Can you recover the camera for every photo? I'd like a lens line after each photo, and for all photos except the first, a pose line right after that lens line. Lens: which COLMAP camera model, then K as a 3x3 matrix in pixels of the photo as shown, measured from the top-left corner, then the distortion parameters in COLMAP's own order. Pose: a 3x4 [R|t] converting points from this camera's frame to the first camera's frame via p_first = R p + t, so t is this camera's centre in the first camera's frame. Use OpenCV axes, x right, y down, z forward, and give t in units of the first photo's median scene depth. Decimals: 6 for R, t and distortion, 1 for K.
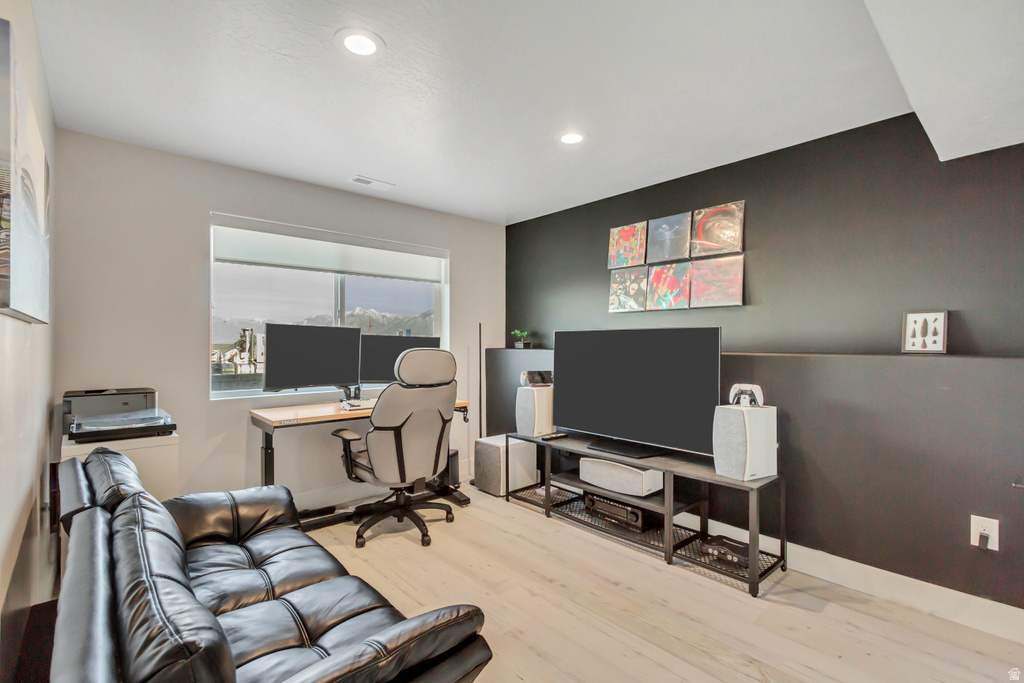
lens RADIAL K [[469.5, 0, 503.2], [0, 469.5, 343.4], [0, 0, 1]] dist [0.005104, 0.000018]
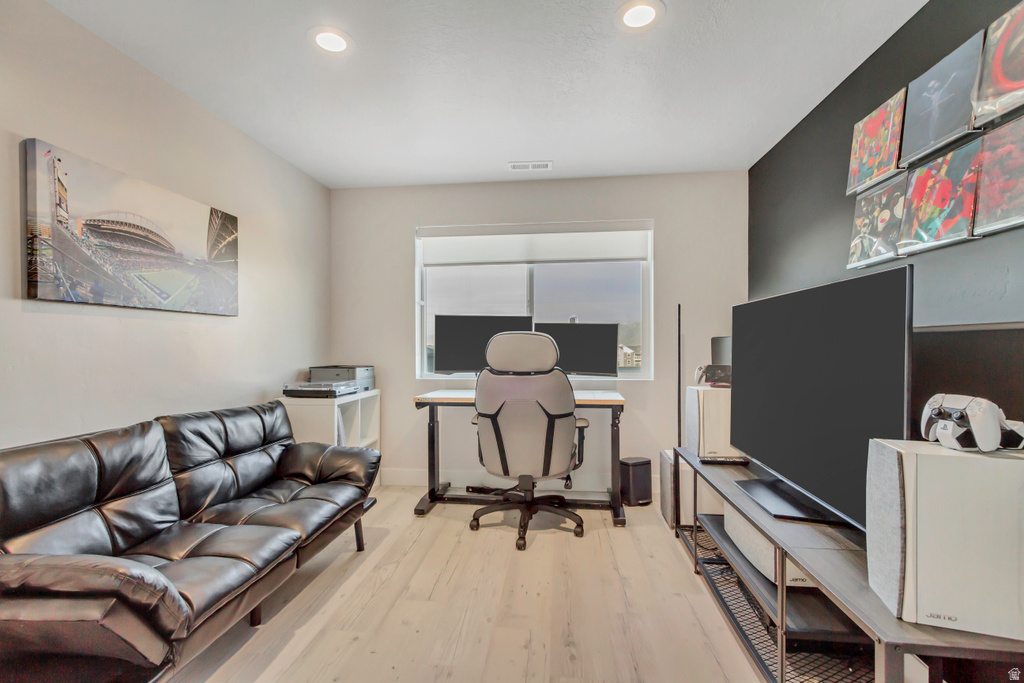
lens RADIAL K [[469.5, 0, 506.4], [0, 469.5, 345.8], [0, 0, 1]] dist [0.005104, 0.000018]
pose [[0.666483, -0.002937, -0.745514, 0.415981], [0.005628, 0.999984, 0.001093, 0.029751], [0.745499, -0.004924, 0.666489, 0.316872]]
